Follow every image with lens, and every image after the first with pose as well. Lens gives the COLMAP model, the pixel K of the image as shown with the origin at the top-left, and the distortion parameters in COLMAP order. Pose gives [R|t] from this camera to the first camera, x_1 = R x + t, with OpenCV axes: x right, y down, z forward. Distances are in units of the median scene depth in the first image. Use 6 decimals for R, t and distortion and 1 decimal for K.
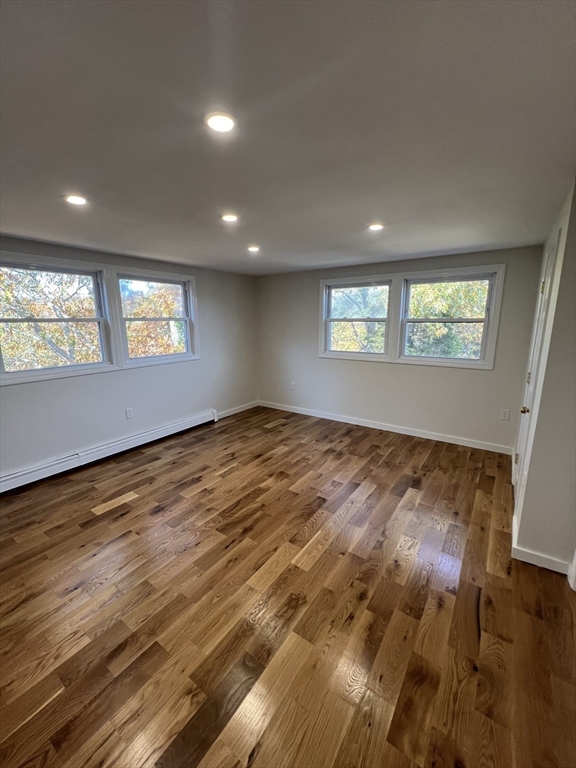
lens RADIAL K [[311.8, 0, 287.6], [0, 311.8, 383.4], [0, 0, 1]] dist [0.003479, 0.000067]
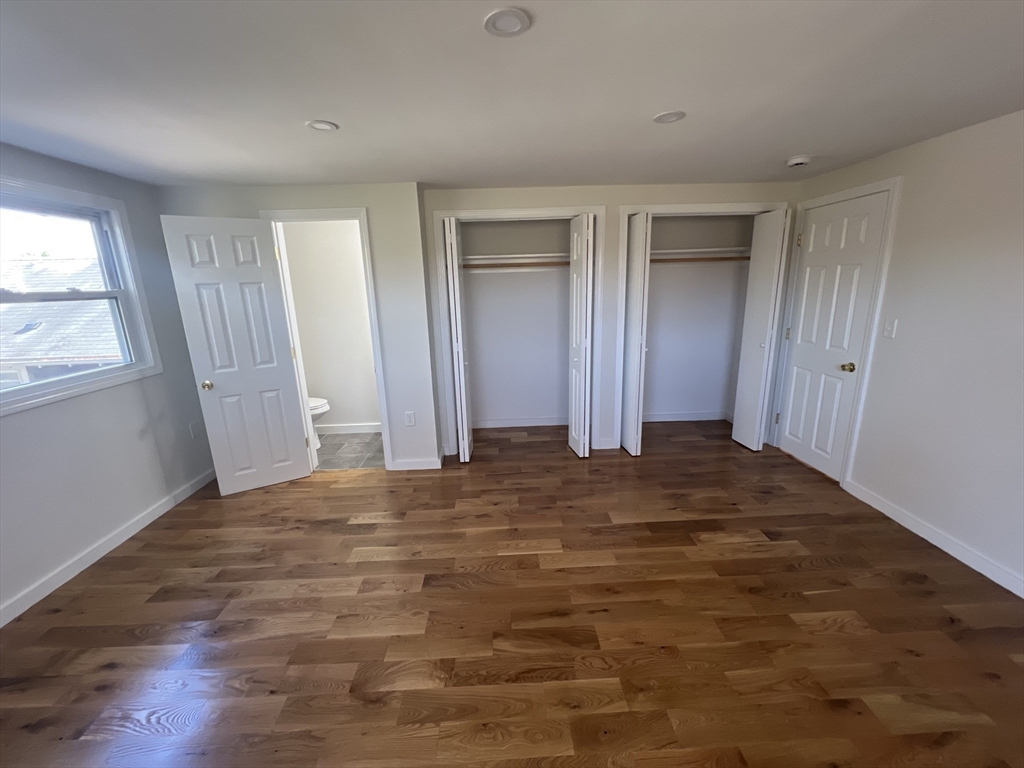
lens RADIAL K [[415.8, 0, 506.0], [0, 415.8, 380.6], [0, 0, 1]] dist [0.003479, 0.000067]
pose [[-0.604340, -0.165900, 0.779263, -0.546468], [0.185345, 0.921972, 0.340022, -0.236989], [-0.774868, 0.349921, -0.526435, 1.163463]]
